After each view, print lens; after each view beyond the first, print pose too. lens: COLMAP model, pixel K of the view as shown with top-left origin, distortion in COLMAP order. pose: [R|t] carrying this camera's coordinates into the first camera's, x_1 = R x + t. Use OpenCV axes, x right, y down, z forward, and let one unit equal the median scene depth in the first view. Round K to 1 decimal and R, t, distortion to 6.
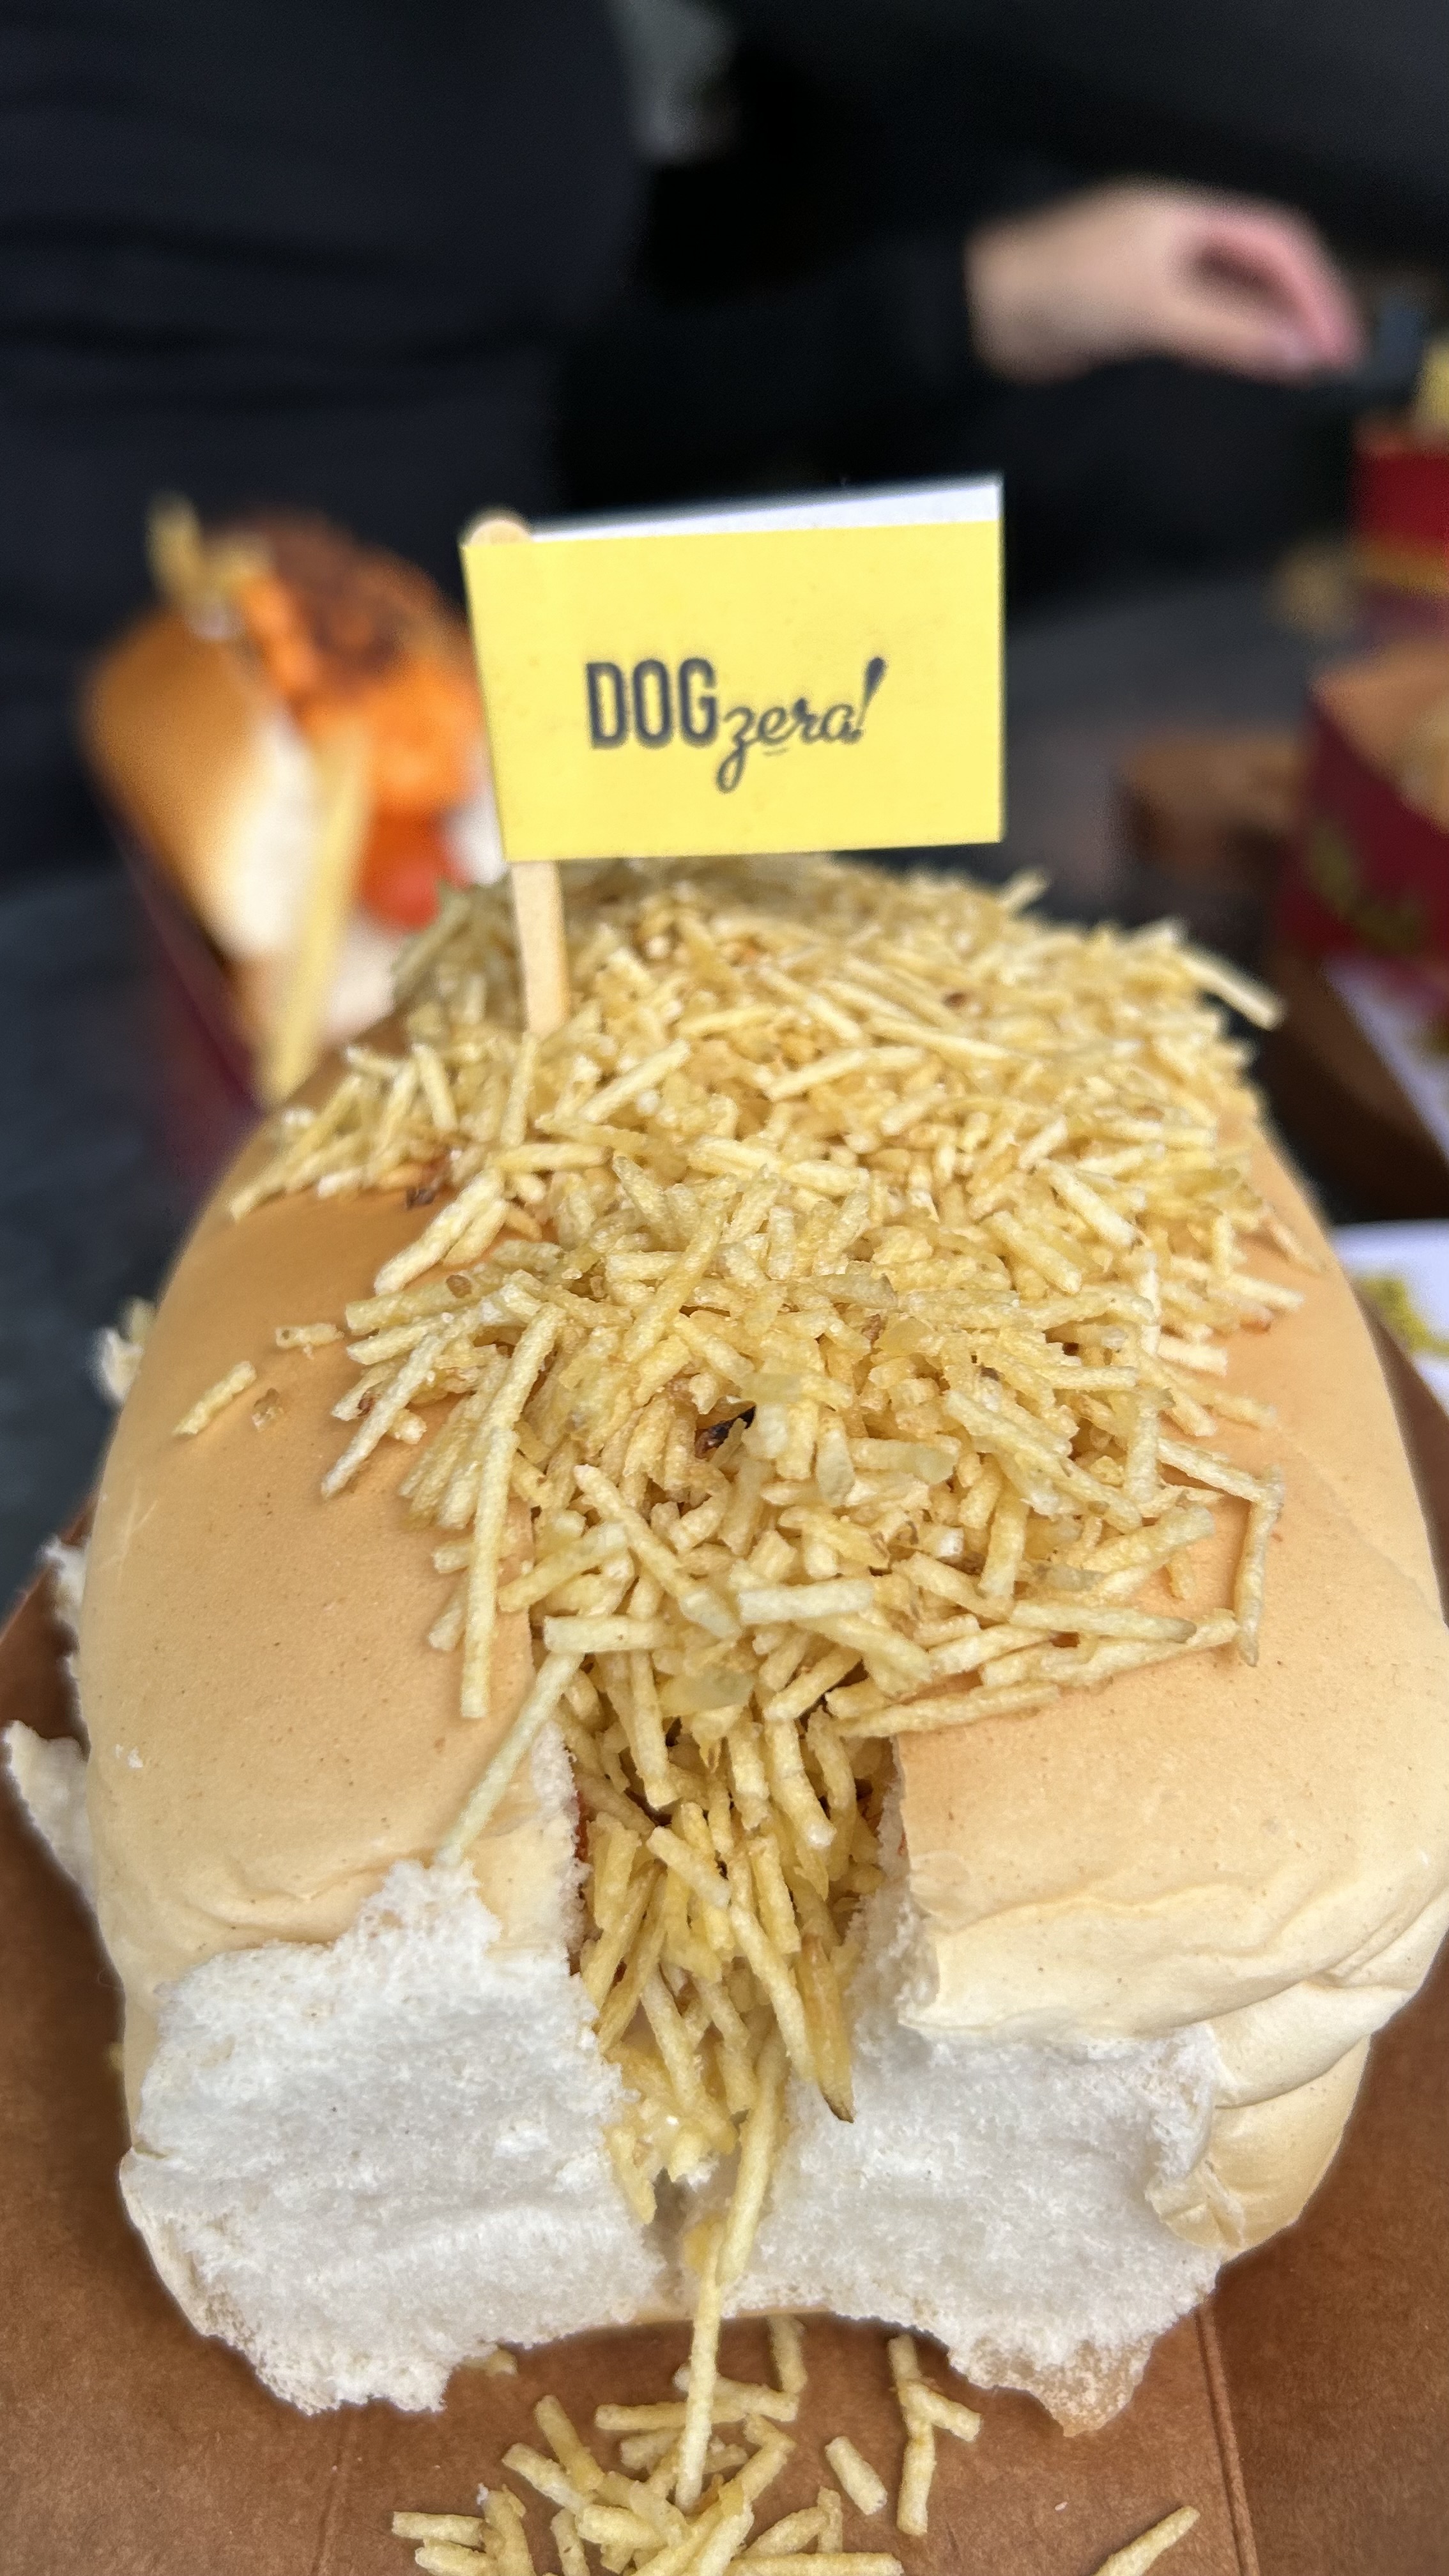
lens RADIAL K [[1977.4, 0, 789.0], [0, 1977.4, 1299.8], [0, 0, 1]] dist [0.007809, -0.079871]
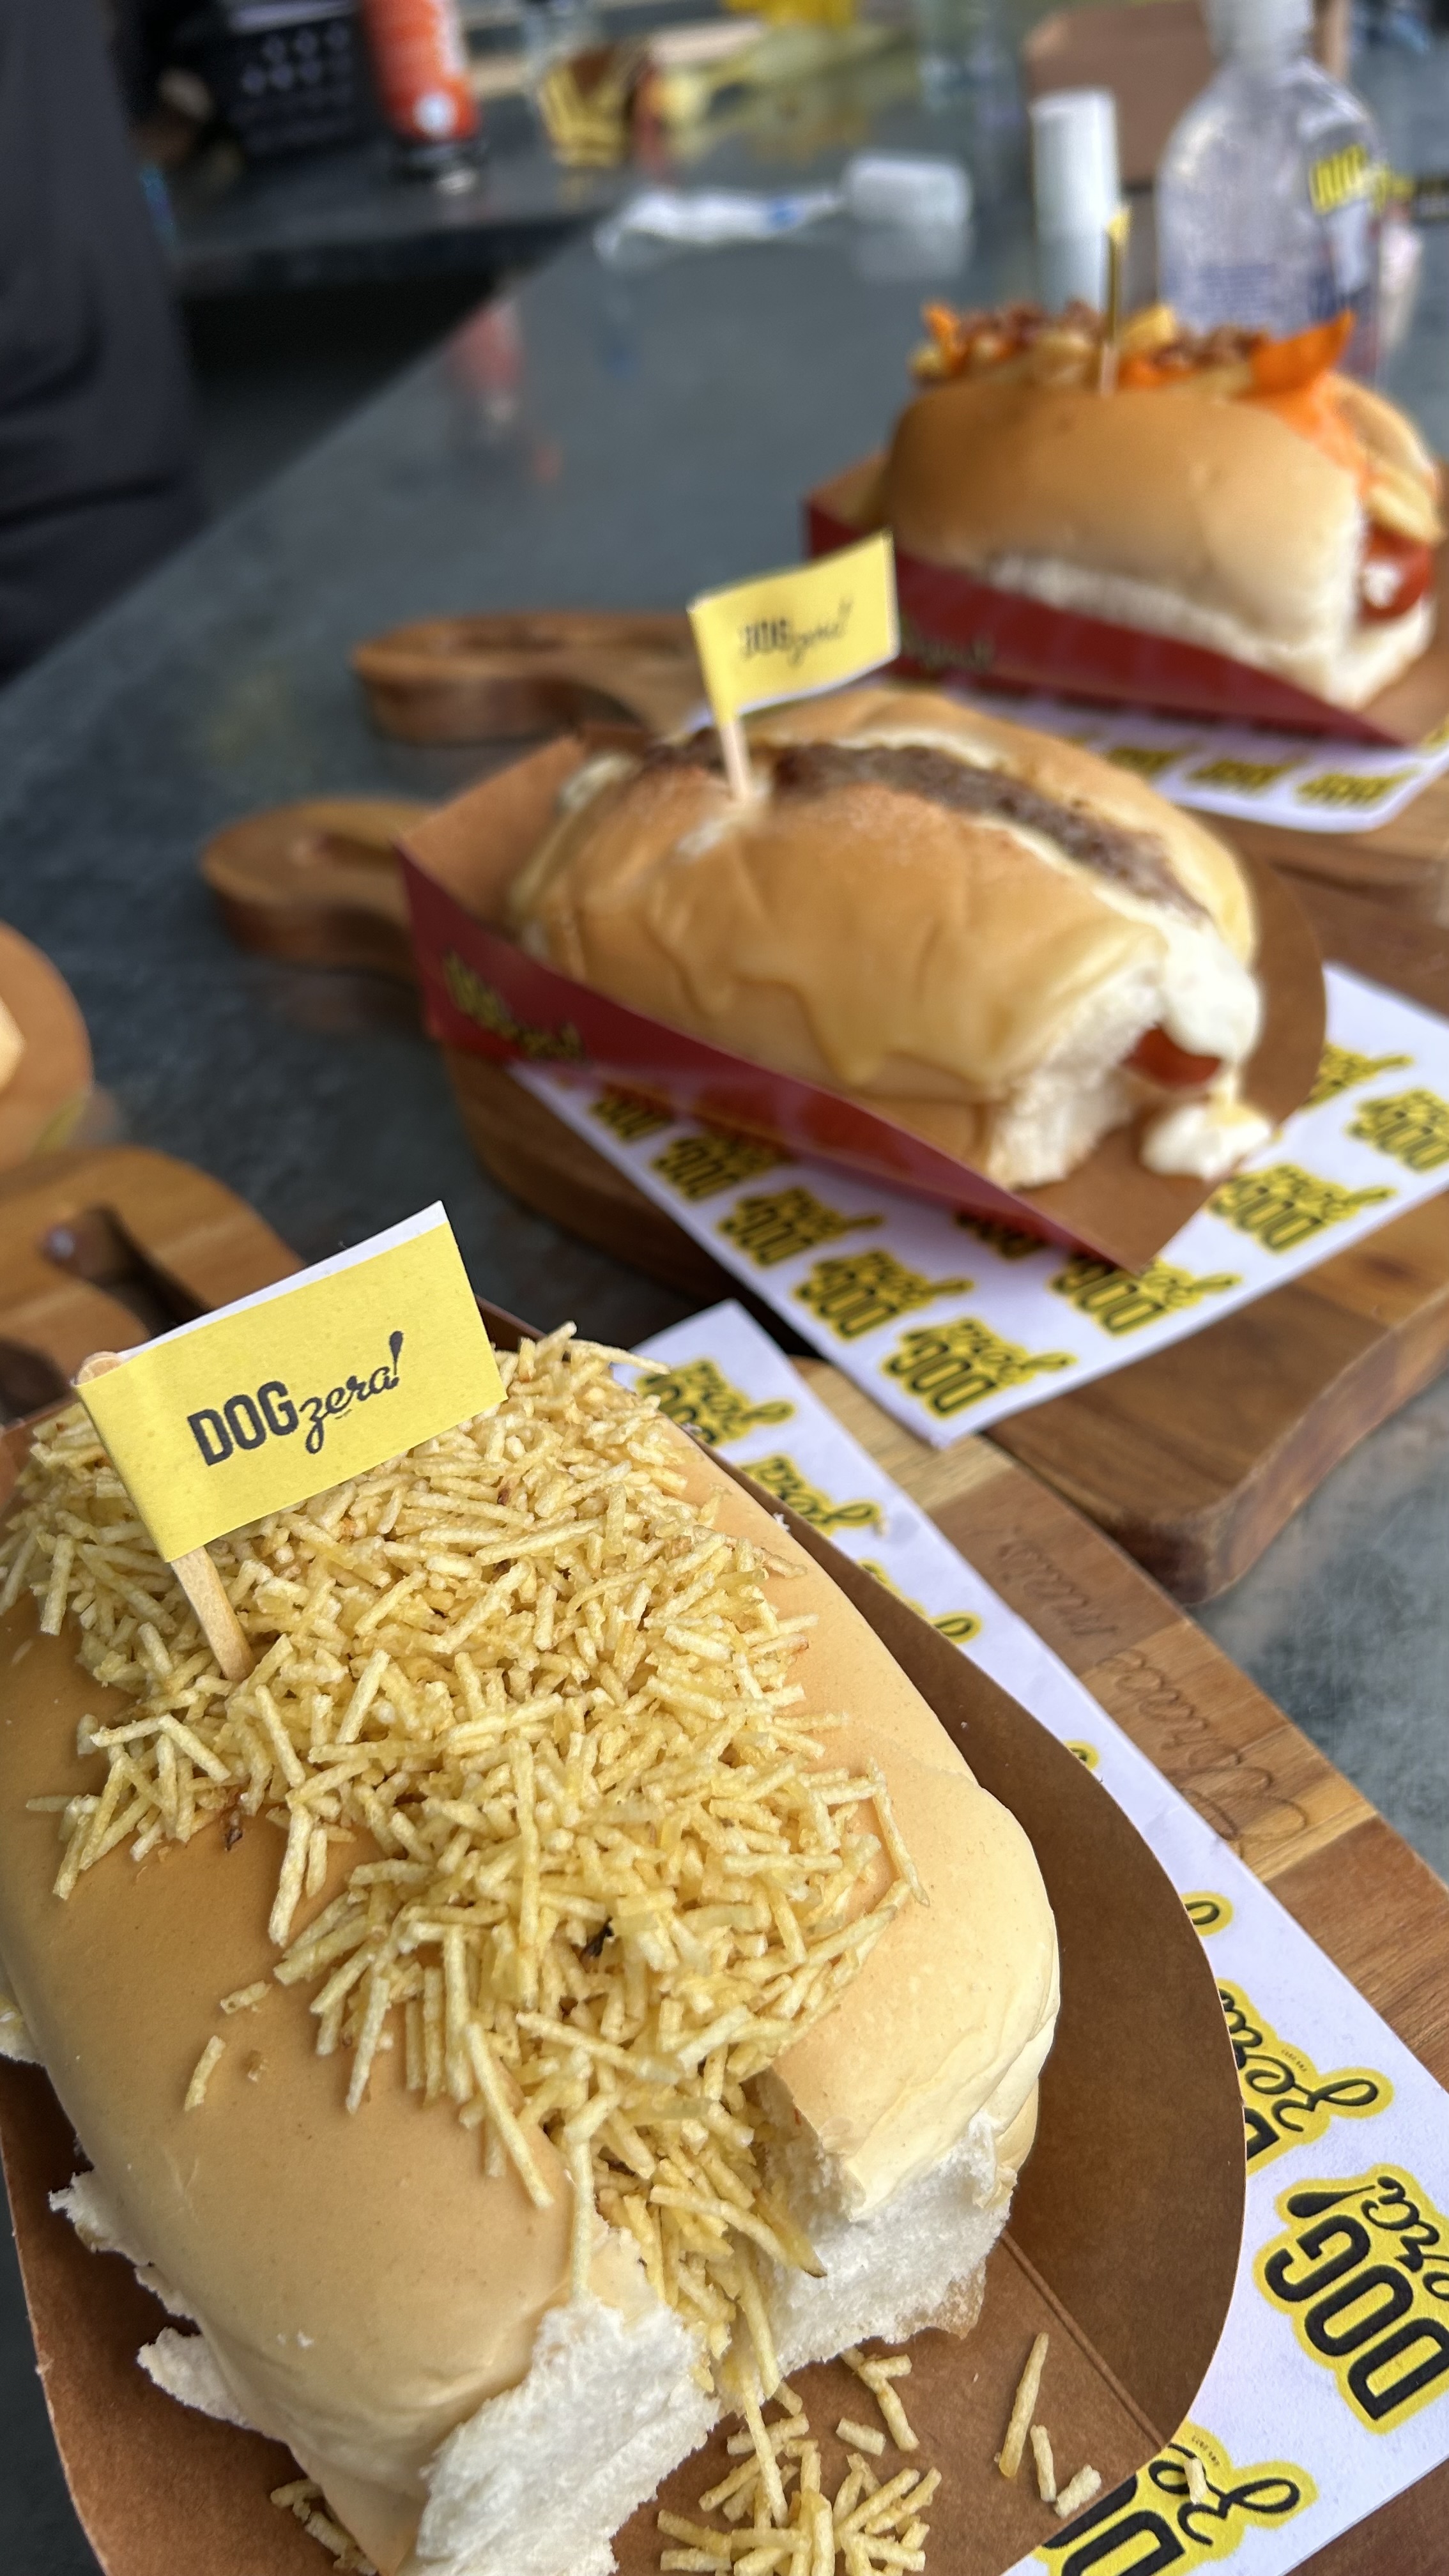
lens RADIAL K [[1887.4, 0, 768.1], [0, 1887.4, 1293.4], [0, 0, 1]] dist [-0.001016, -0.045494]
pose [[0.842401, -0.385183, 0.376821, -0.228068], [0.348912, 0.922820, 0.163288, -0.488526], [-0.410633, -0.006076, 0.911780, -0.315737]]
